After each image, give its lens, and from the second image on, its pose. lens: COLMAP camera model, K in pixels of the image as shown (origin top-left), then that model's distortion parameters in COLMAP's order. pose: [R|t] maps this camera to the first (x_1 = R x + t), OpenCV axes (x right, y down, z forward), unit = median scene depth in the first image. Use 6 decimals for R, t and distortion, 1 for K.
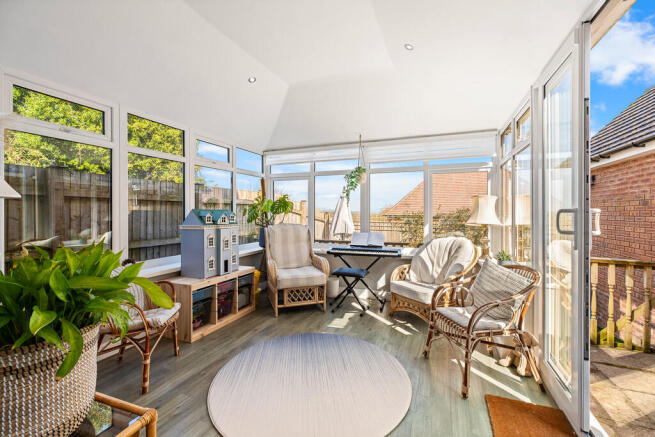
lens RADIAL K [[283.4, 0, 327.8], [0, 283.4, 214.4], [0, 0, 1]] dist [-0.004037, 0.000734]
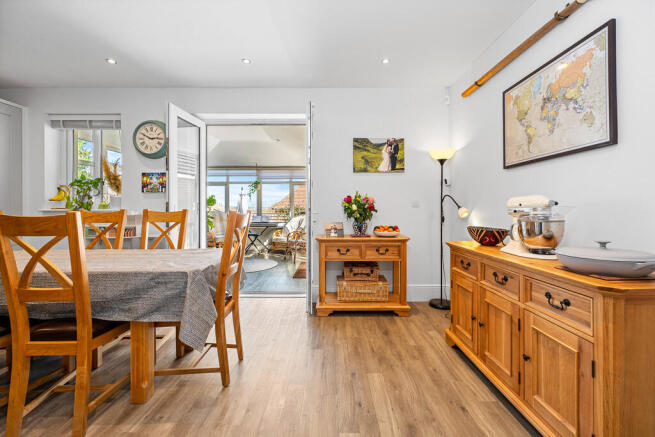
lens RADIAL K [[283.4, 0, 332.4], [0, 283.4, 208.5], [0, 0, 1]] dist [-0.004037, 0.000734]
pose [[0.922874, 0.001270, 0.385100, -0.144353], [0.000049, 0.999994, -0.003417, 0.019984], [-0.385103, 0.003172, 0.922868, -0.909437]]
